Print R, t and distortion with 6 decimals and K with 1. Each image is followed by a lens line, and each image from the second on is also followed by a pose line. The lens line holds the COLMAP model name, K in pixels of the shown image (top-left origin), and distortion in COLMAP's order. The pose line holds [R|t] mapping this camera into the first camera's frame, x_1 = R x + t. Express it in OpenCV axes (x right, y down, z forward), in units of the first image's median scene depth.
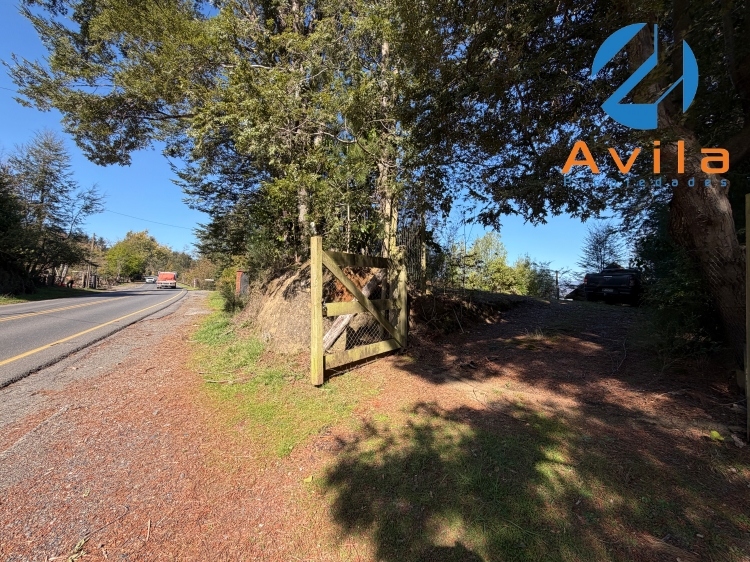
lens RADIAL K [[298.2, 0, 378.5], [0, 298.2, 281.7], [0, 0, 1]] dist [-0.001880, 0.000190]
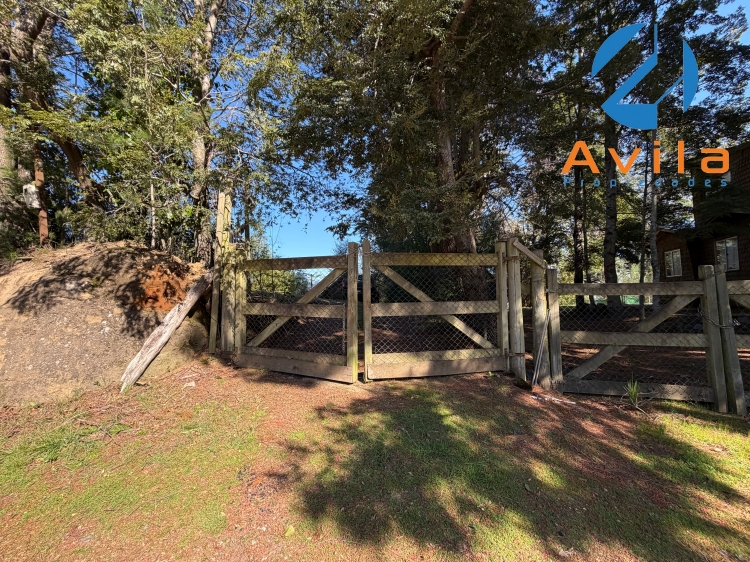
lens RADIAL K [[298.2, 0, 377.8], [0, 298.2, 280.6], [0, 0, 1]] dist [-0.001880, 0.000190]
pose [[0.703696, 0.015183, 0.710339, -0.493155], [-0.008508, 0.999880, -0.012943, -0.004562], [-0.710450, 0.003065, 0.703741, 0.192194]]
